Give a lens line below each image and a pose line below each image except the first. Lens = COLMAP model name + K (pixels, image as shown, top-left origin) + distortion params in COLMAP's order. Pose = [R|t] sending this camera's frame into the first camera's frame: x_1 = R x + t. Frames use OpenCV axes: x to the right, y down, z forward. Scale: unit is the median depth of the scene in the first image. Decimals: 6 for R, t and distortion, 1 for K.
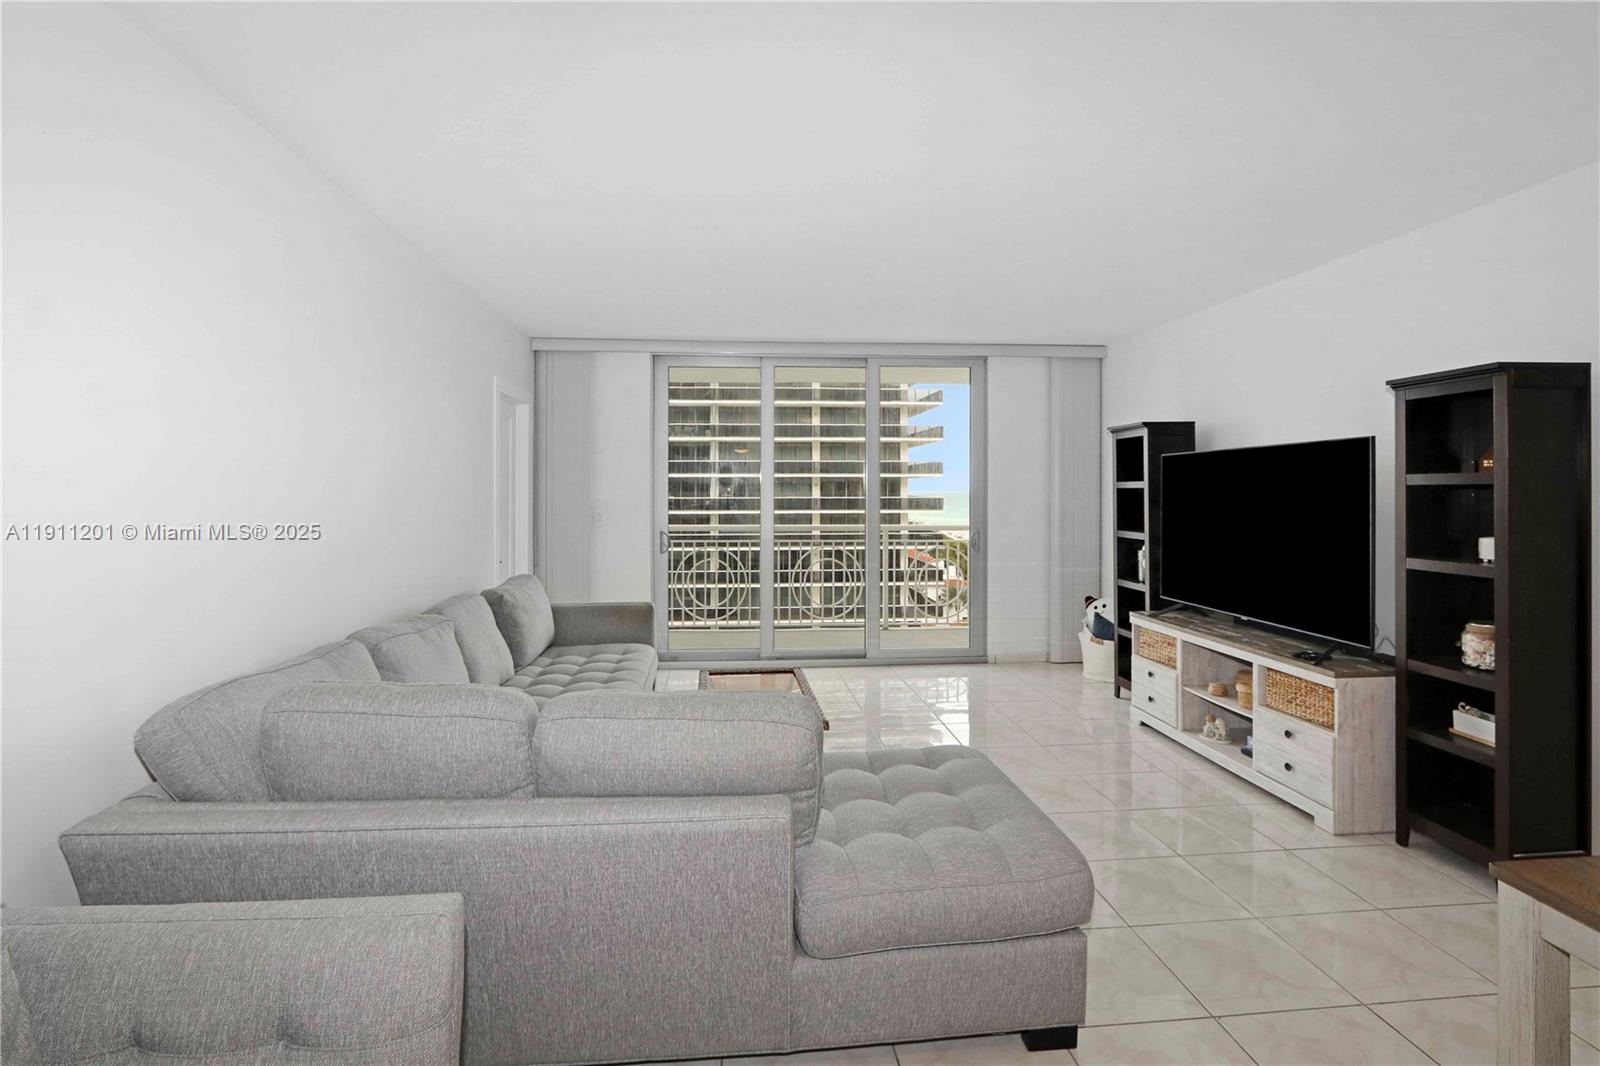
lens RADIAL K [[778.7, 0, 791.0], [0, 778.7, 499.1], [0, 0, 1]] dist [-0.002454, -0.000513]
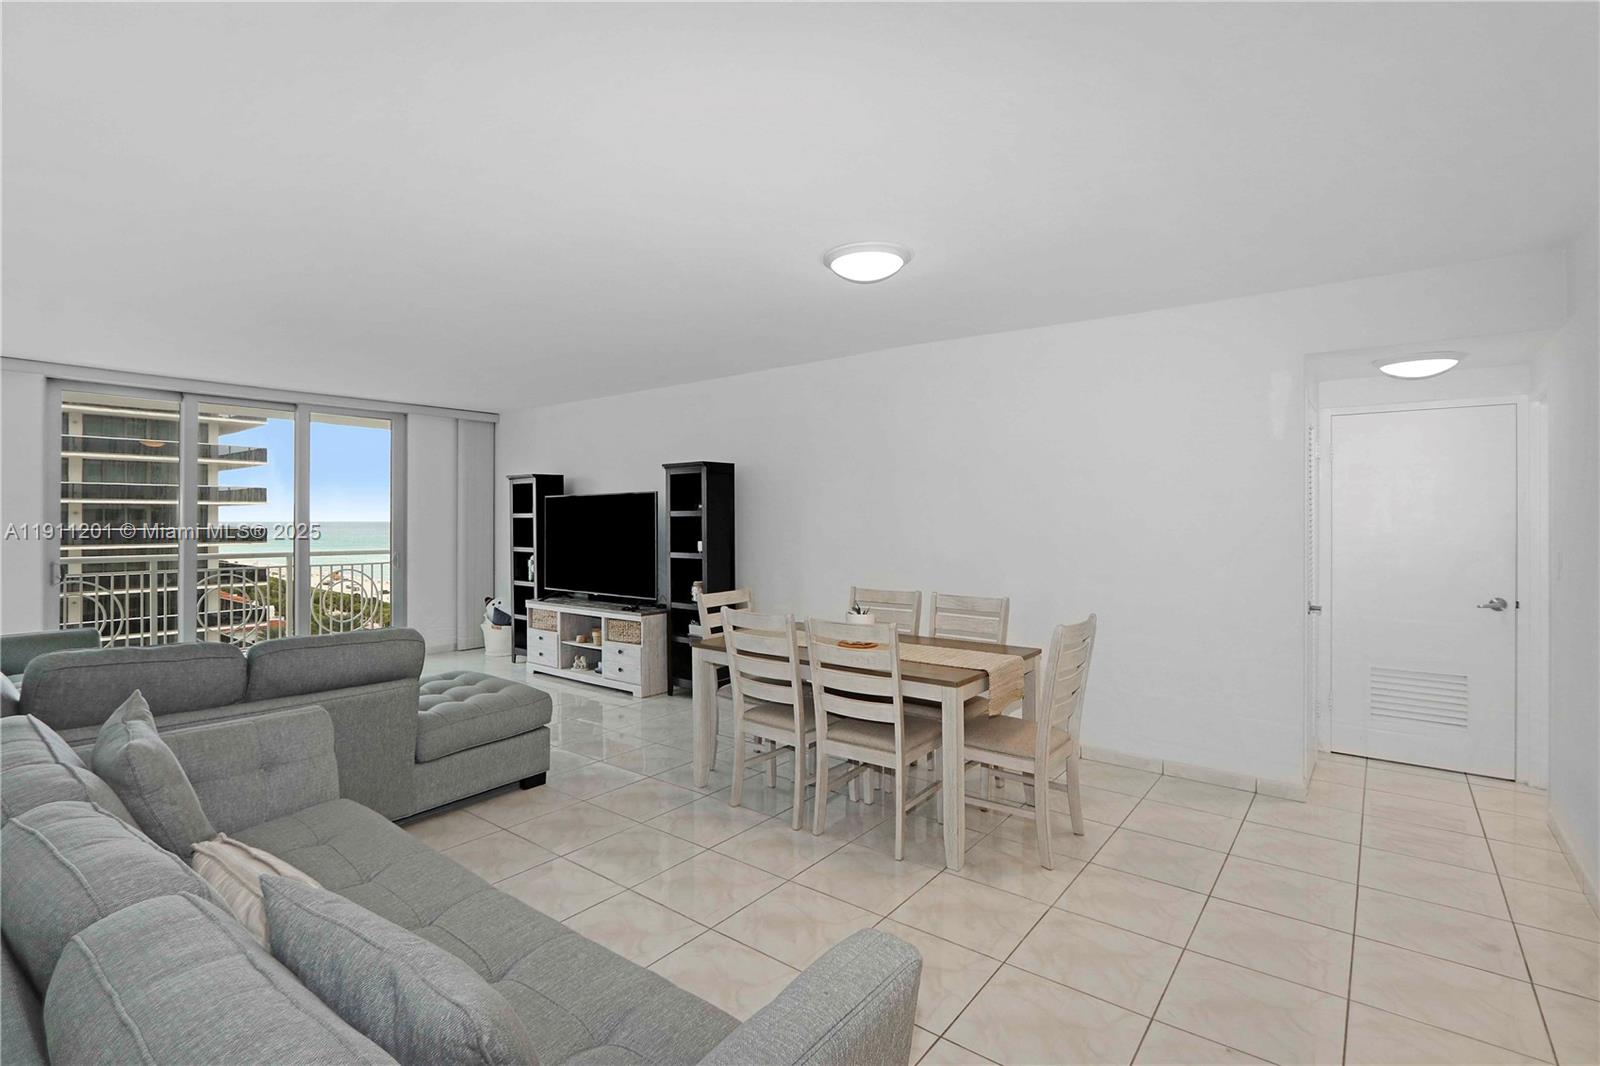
lens RADIAL K [[752.4, 0, 790.5], [0, 752.4, 519.3], [0, 0, 1]] dist [-0.011623, -0.000073]
pose [[0.683044, 0.000714, 0.730377, -0.269011], [0.008373, 0.999926, -0.008807, 0.005623], [-0.730329, 0.012131, 0.682988, -0.358367]]
